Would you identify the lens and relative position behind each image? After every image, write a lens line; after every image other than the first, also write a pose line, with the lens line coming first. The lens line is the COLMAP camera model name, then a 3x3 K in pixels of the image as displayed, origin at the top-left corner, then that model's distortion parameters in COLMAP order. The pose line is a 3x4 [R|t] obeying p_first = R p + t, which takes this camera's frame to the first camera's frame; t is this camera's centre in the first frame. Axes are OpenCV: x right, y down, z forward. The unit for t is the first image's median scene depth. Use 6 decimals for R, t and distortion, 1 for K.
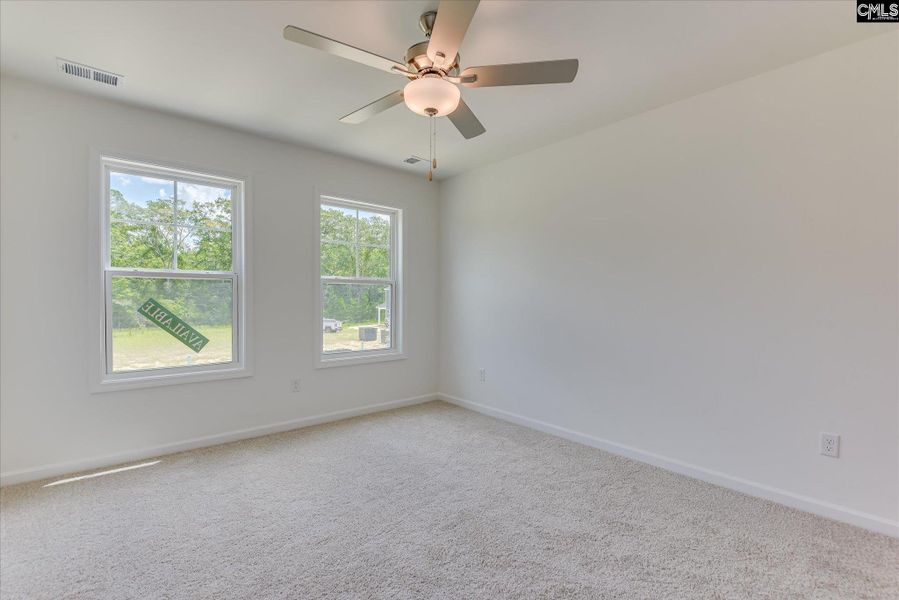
lens RADIAL K [[410.5, 0, 450.2], [0, 410.5, 302.3], [0, 0, 1]] dist [0.017845, -0.017913]
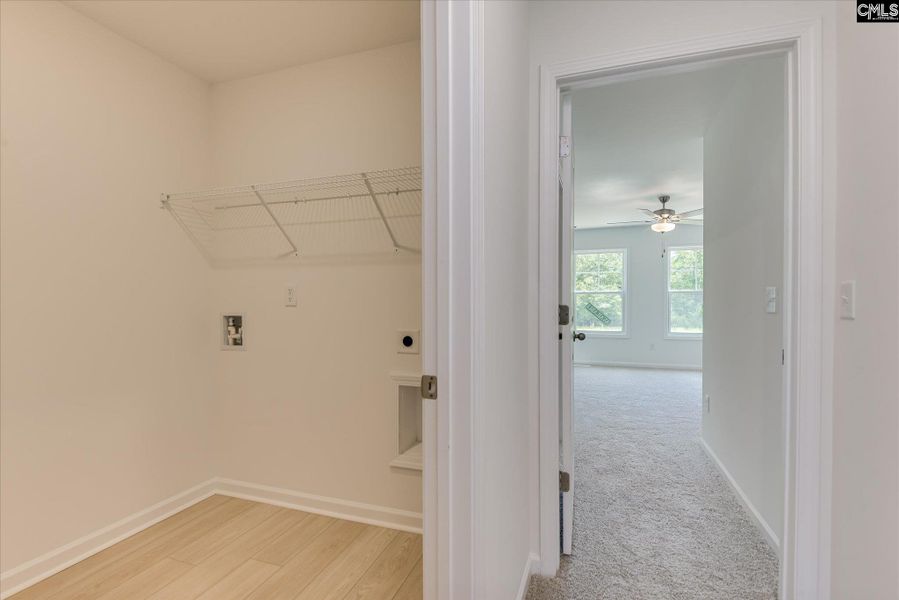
lens RADIAL K [[427.2, 0, 452.5], [0, 427.2, 299.3], [0, 0, 1]] dist [0.013648, -0.000252]
pose [[0.496696, -0.008629, -0.867881, 0.219540], [-0.006586, 0.999884, -0.013711, 0.002190], [0.867899, 0.012526, 0.496582, -0.200926]]
